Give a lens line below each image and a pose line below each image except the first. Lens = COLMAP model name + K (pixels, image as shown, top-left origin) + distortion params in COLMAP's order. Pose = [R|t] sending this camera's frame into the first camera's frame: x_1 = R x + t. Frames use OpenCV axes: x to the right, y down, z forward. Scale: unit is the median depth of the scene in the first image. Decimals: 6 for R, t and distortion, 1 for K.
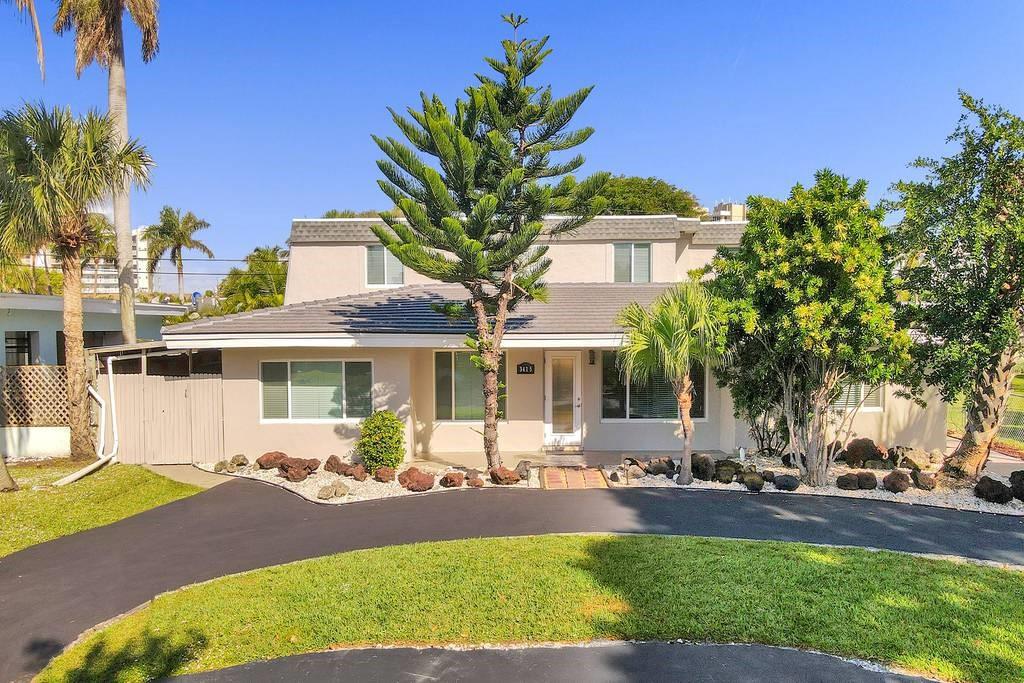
lens RADIAL K [[784.2, 0, 512.0], [0, 784.2, 369.7], [0, 0, 1]] dist [0.023074, 0.003221]
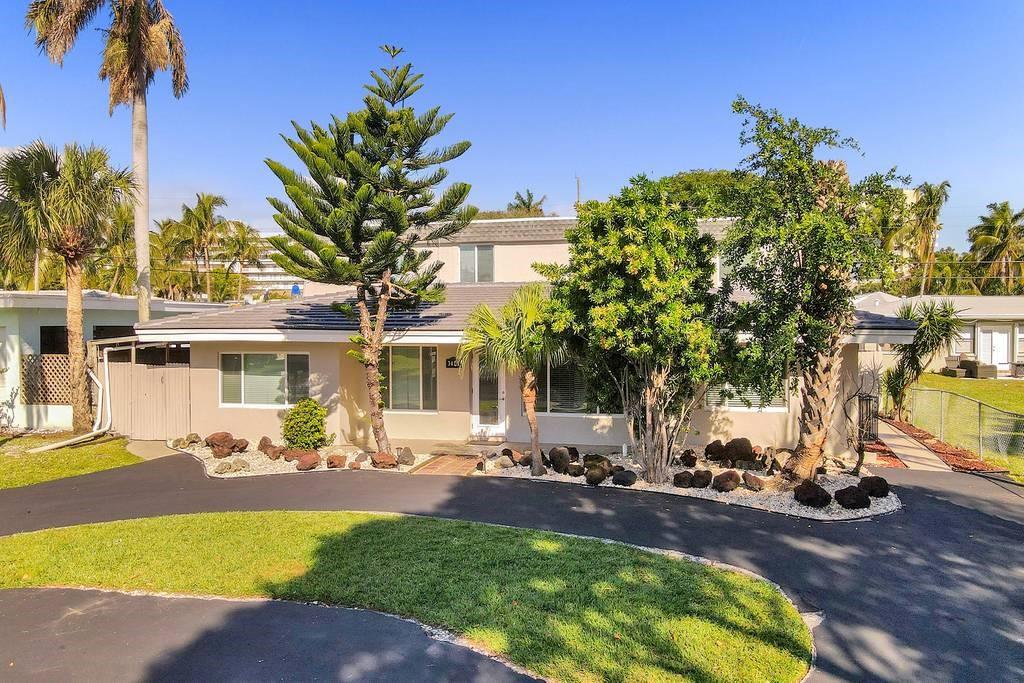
lens RADIAL K [[785.9, 0, 512.0], [0, 785.9, 341.5], [0, 0, 1]] dist [0.018670, 0.000873]
pose [[0.975376, 0.008871, -0.220368, 0.399985], [-0.014831, 0.999567, -0.025406, -0.005365], [0.220047, 0.028049, 0.975086, -0.034902]]
